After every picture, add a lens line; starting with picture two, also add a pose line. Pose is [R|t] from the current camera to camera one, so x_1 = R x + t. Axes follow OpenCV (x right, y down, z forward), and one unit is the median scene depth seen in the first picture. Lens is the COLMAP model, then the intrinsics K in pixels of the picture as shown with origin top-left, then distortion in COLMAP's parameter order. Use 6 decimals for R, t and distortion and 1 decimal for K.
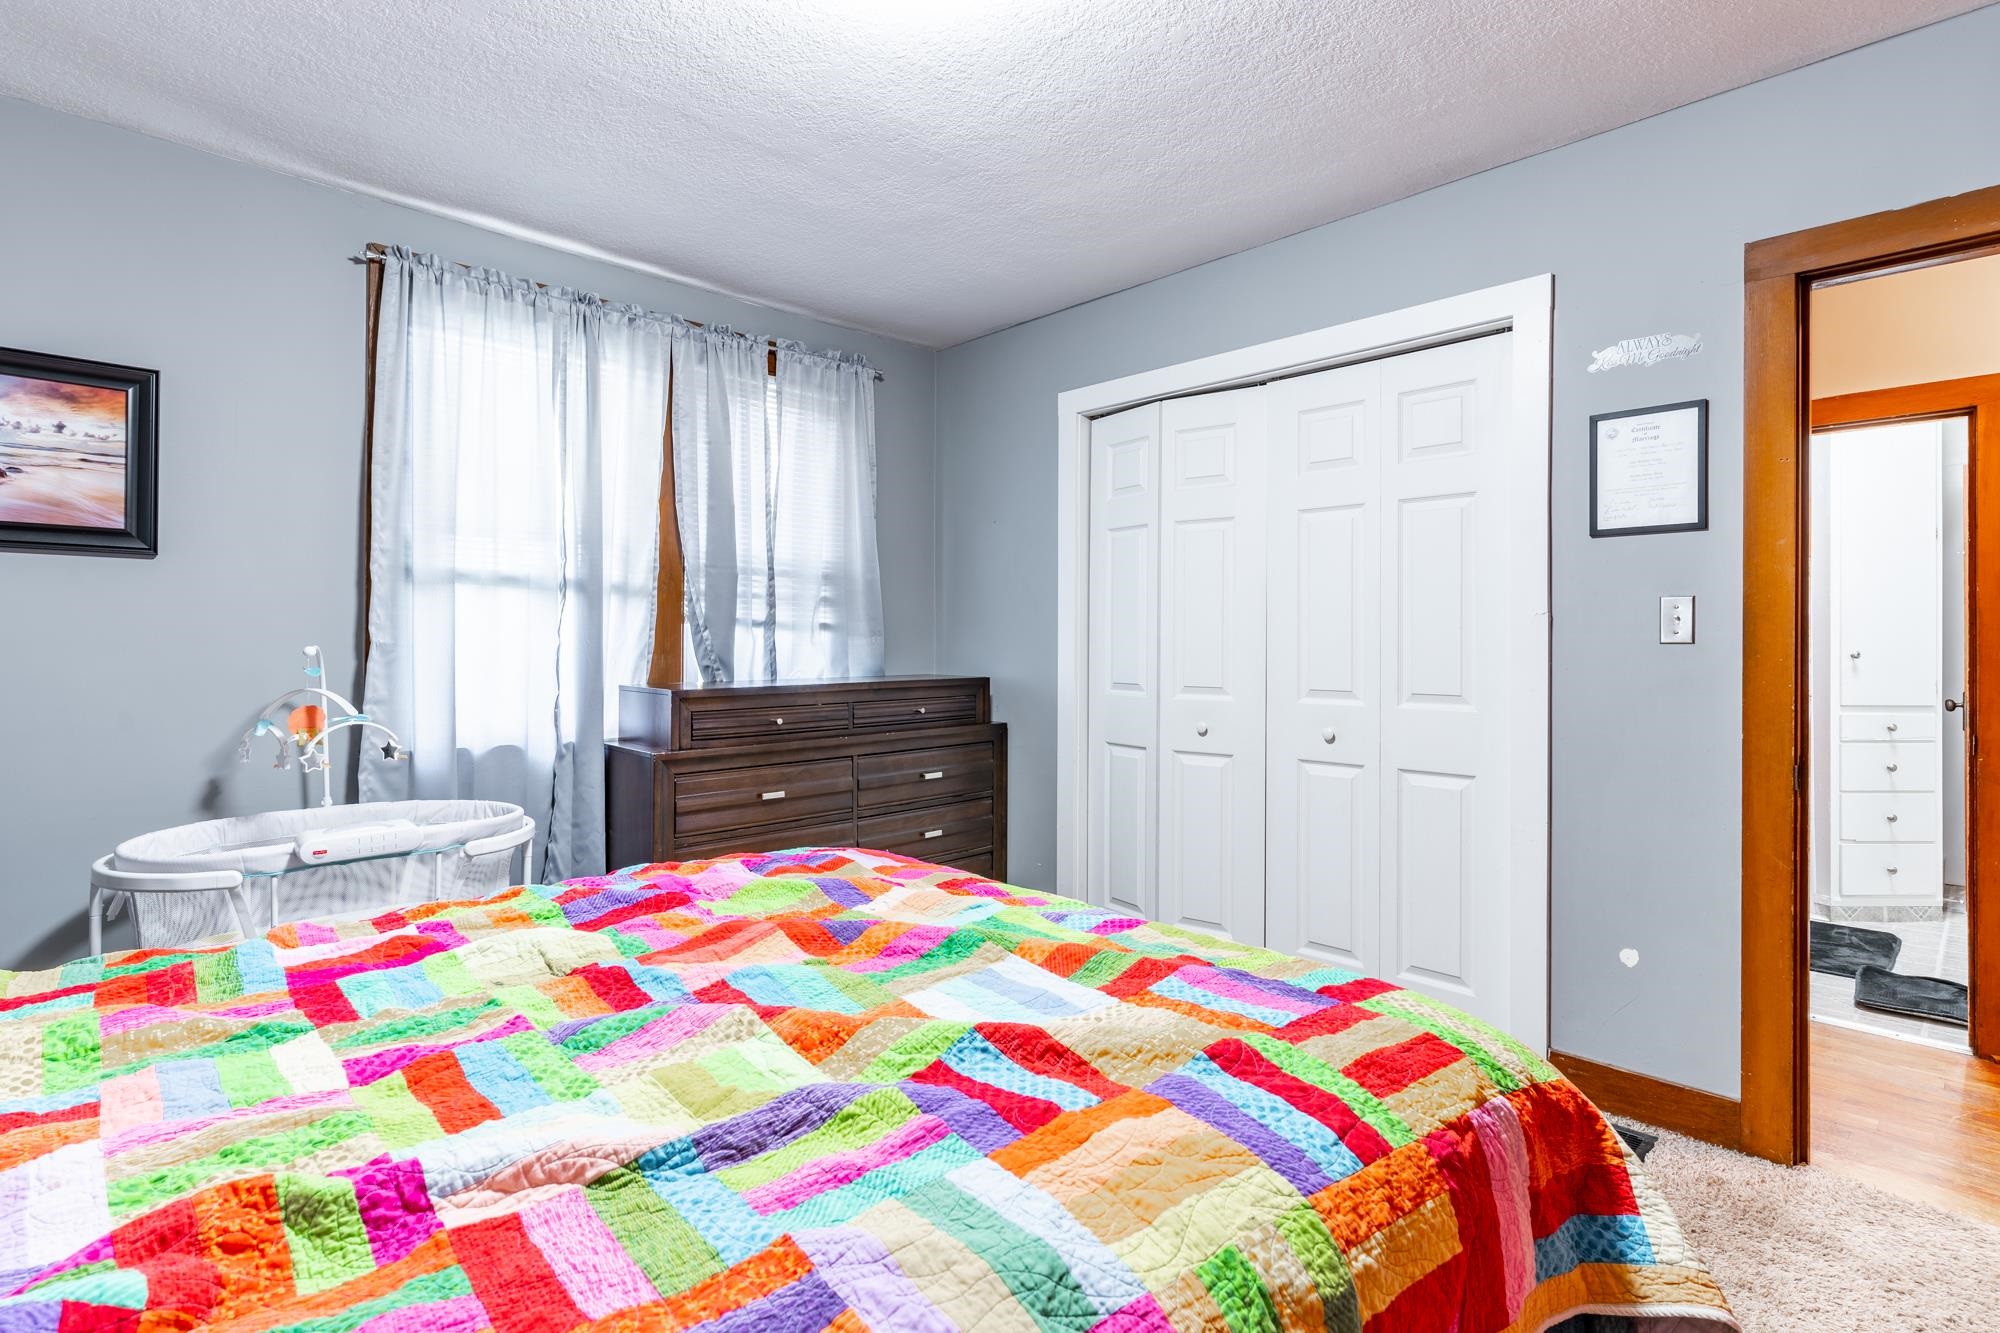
lens RADIAL K [[969.5, 0, 999.8], [0, 969.5, 649.3], [0, 0, 1]] dist [0.000680, 0.000126]
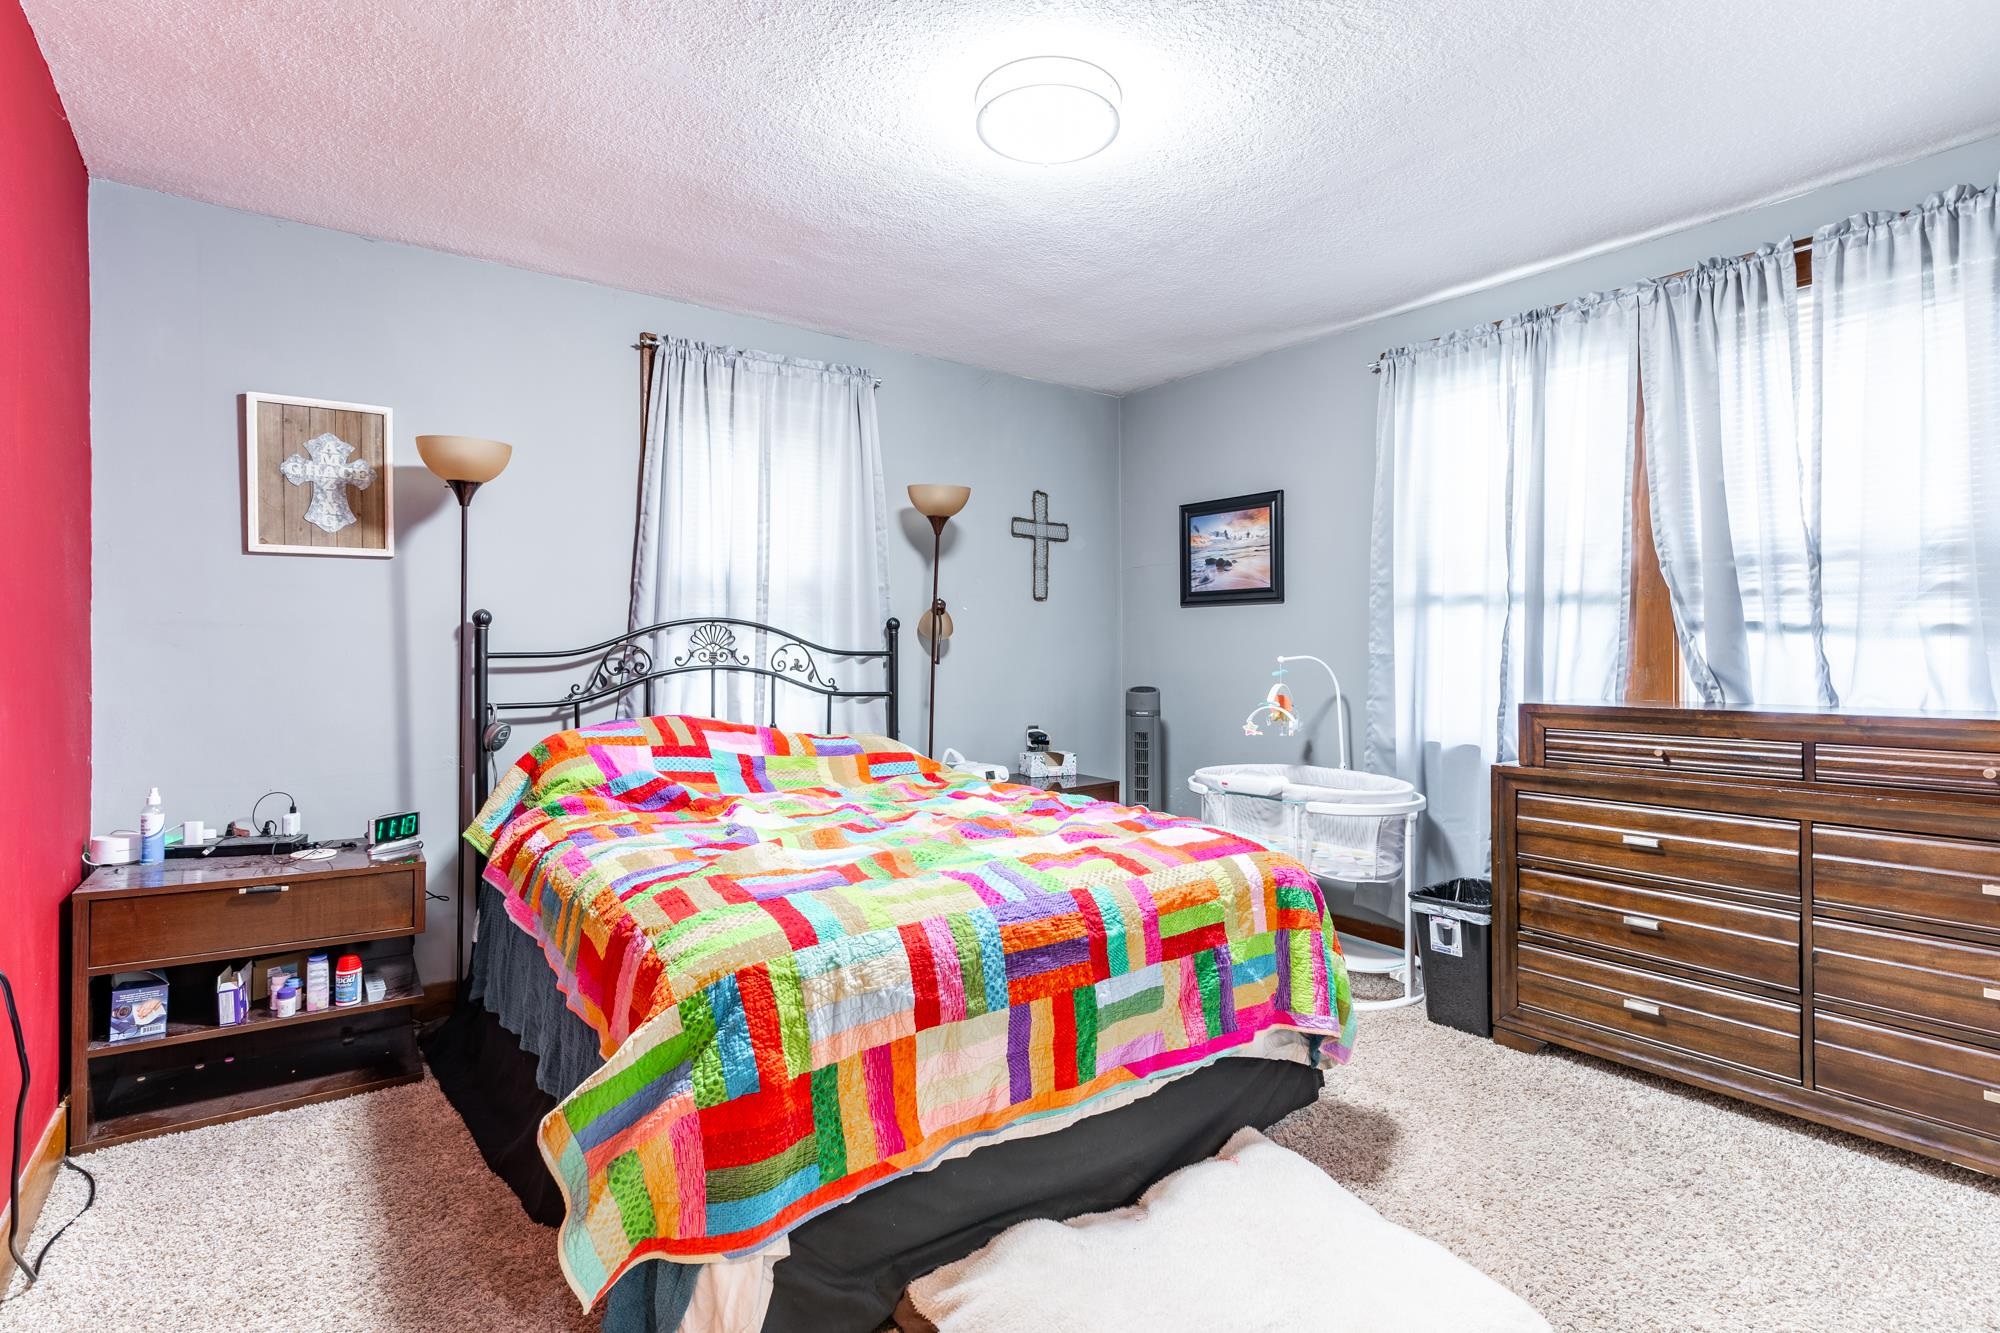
lens RADIAL K [[969.5, 0, 1000.2], [0, 969.5, 659.4], [0, 0, 1]] dist [0.000680, 0.000126]
pose [[-0.135990, 0.007595, -0.990681, 0.579892], [-0.005691, 0.999948, 0.008447, -0.005825], [0.990694, 0.006787, -0.135940, 0.515211]]
